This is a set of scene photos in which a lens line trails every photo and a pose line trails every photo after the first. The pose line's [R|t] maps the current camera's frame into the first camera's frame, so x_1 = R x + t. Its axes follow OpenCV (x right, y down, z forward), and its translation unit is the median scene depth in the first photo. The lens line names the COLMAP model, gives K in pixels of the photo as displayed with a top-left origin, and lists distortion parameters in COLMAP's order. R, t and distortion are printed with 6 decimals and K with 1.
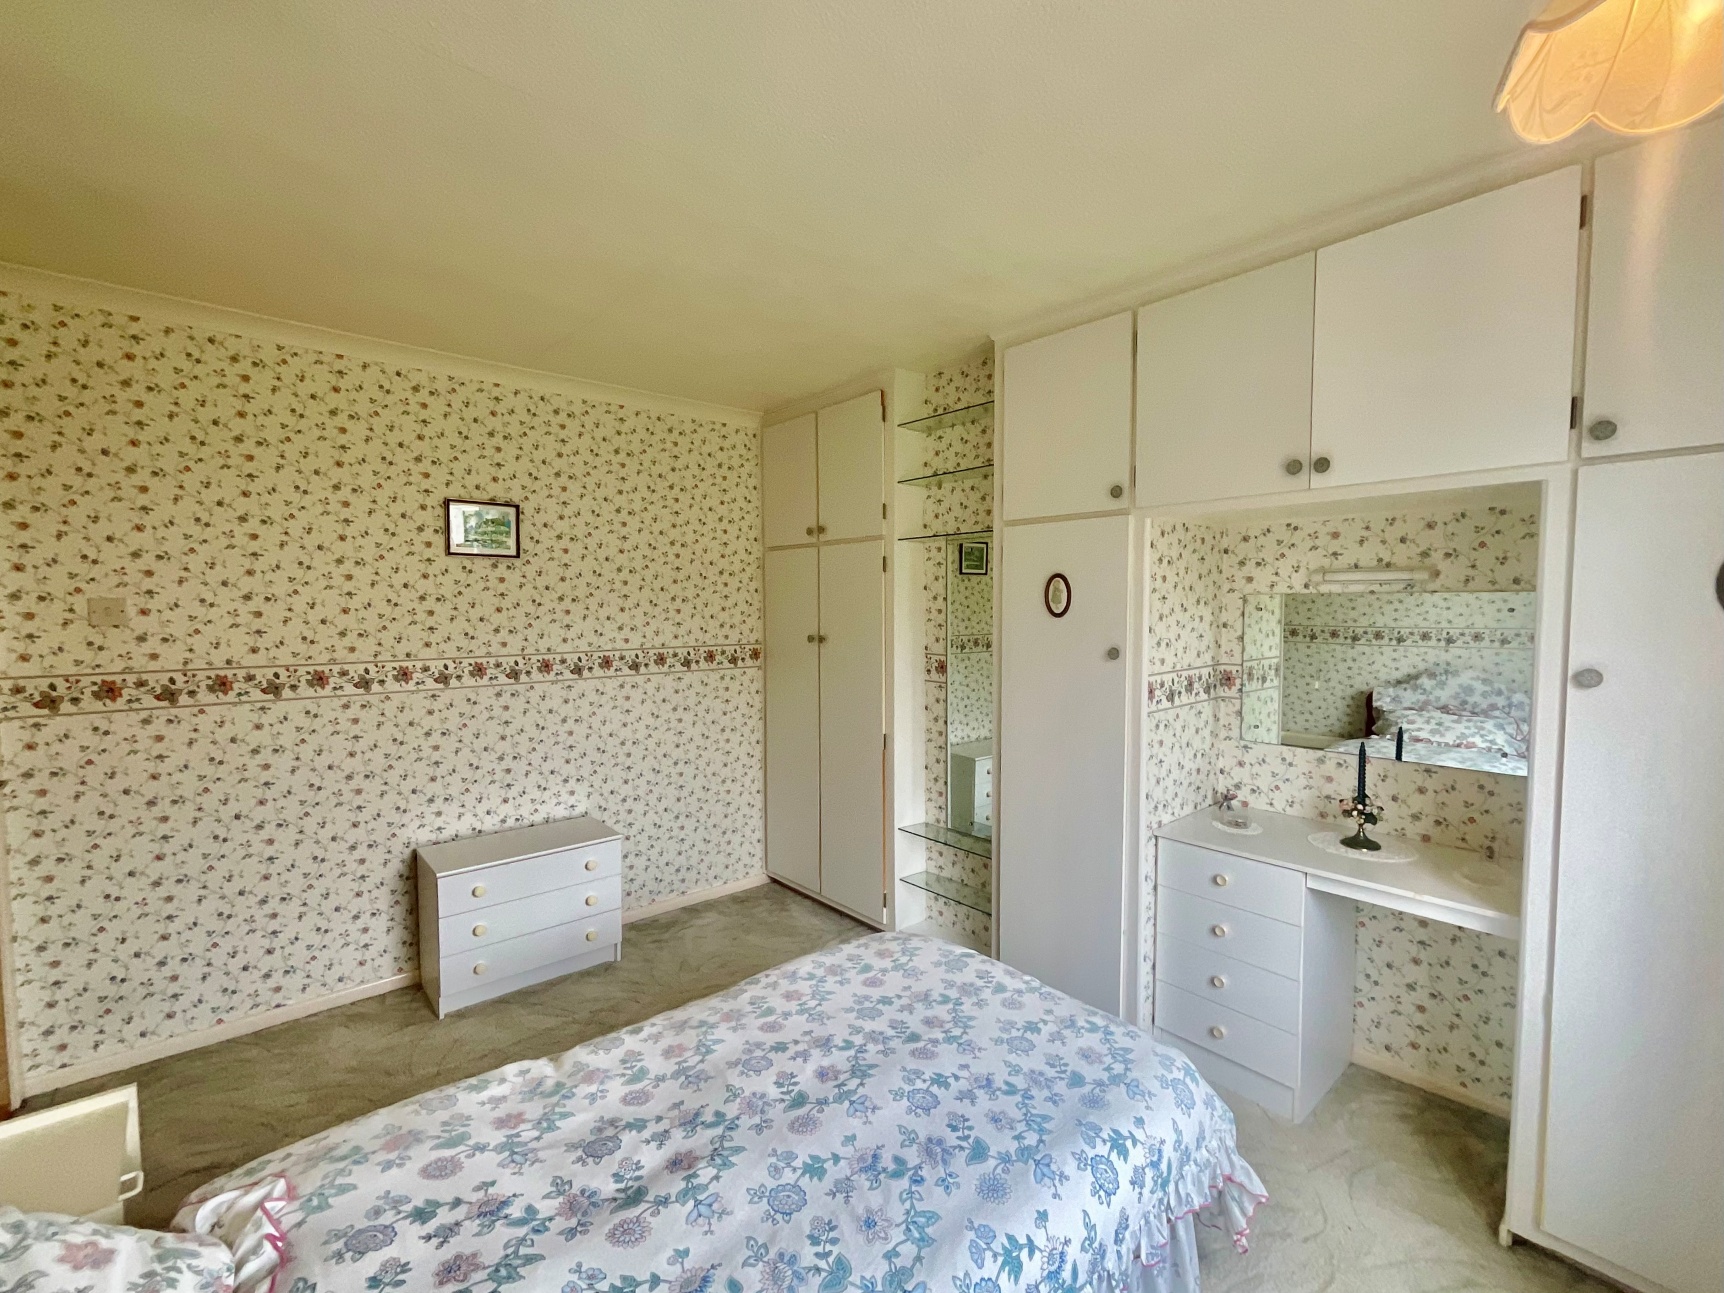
lens RADIAL K [[740.6, 0, 855.0], [0, 740.6, 649.0], [0, 0, 1]] dist [0.000608, 0.000112]
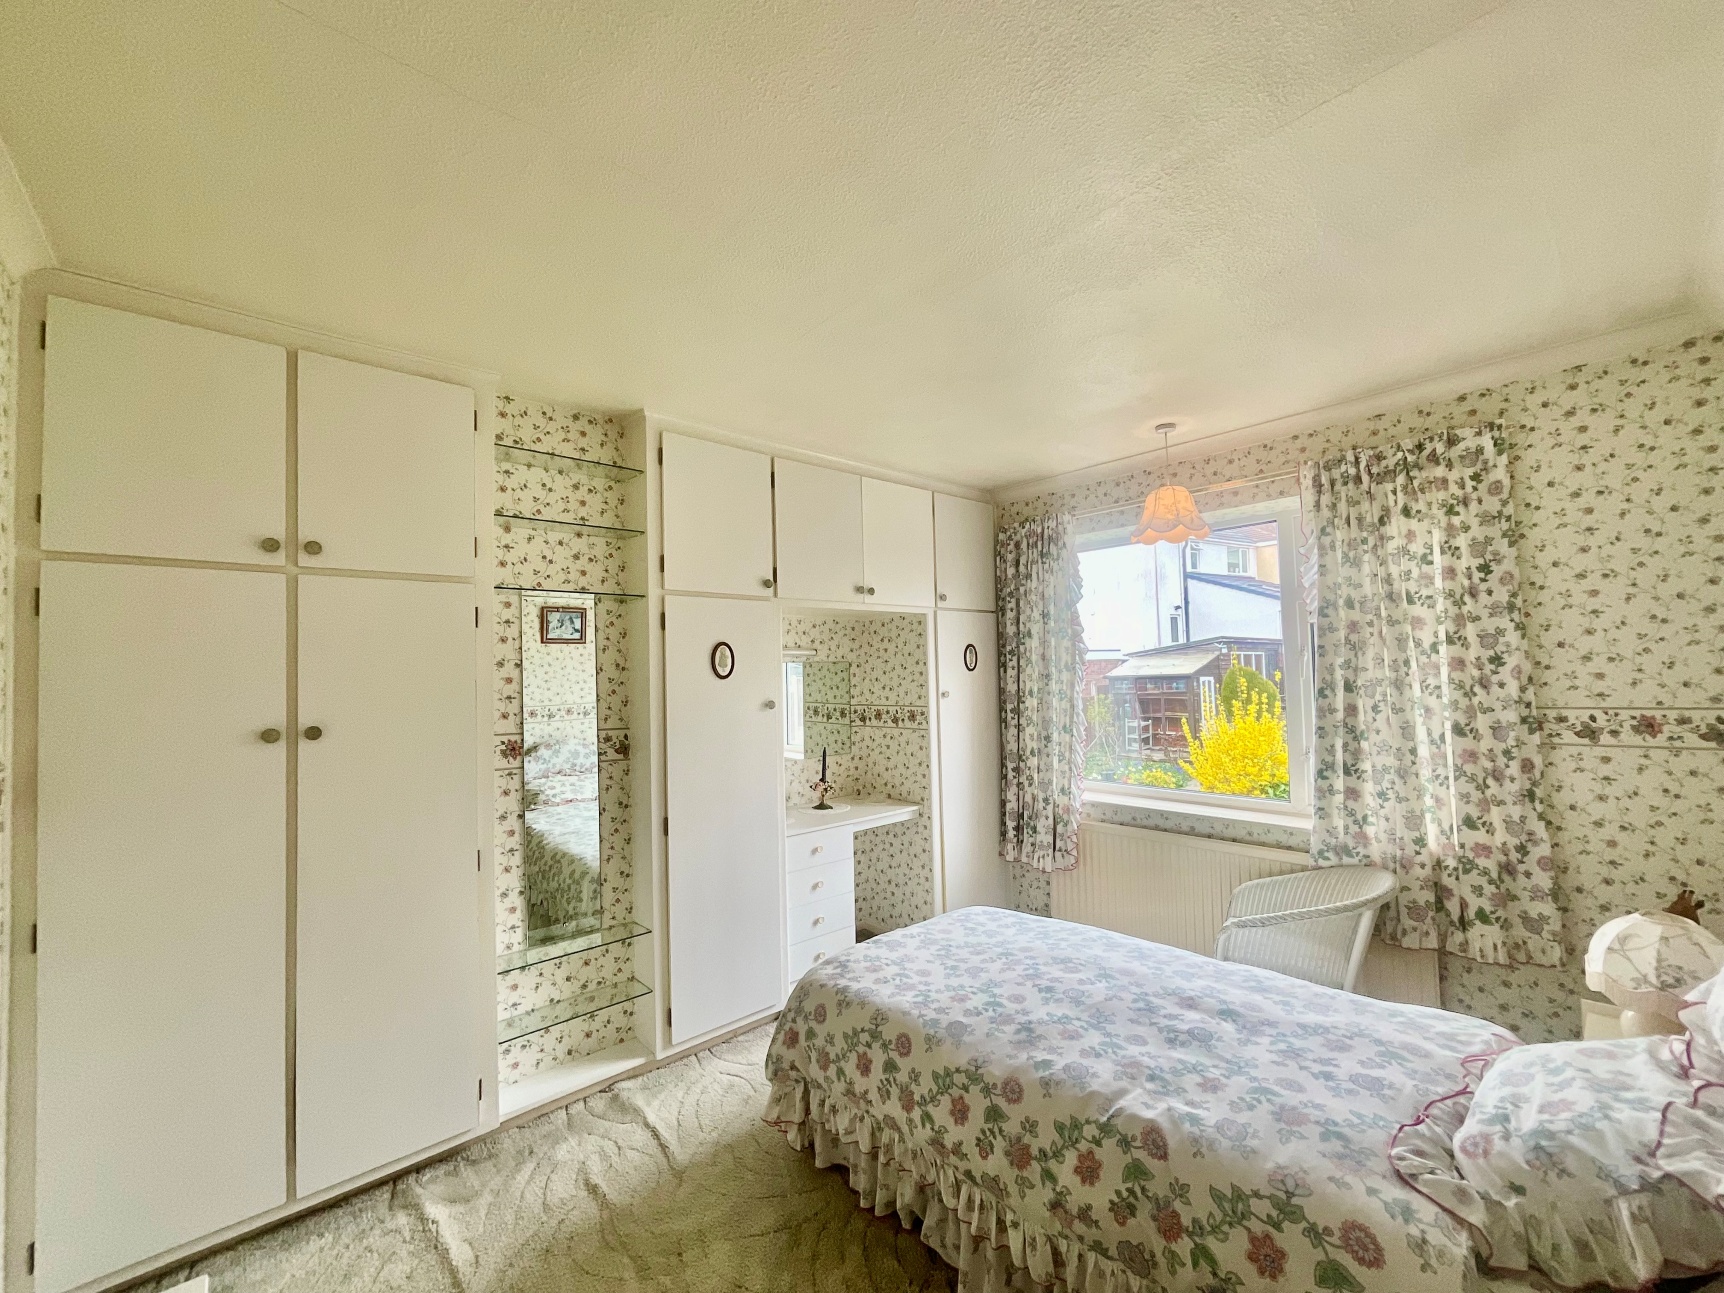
lens RADIAL K [[700.3, 0, 862.0], [0, 700.3, 646.5], [0, 0, 1]] dist [0.000726, 0.000113]
pose [[-0.010367, 0.042222, 0.999054, -0.966151], [0.085070, 0.995523, -0.041190, -0.034221], [-0.996321, 0.084562, -0.013912, 0.910968]]
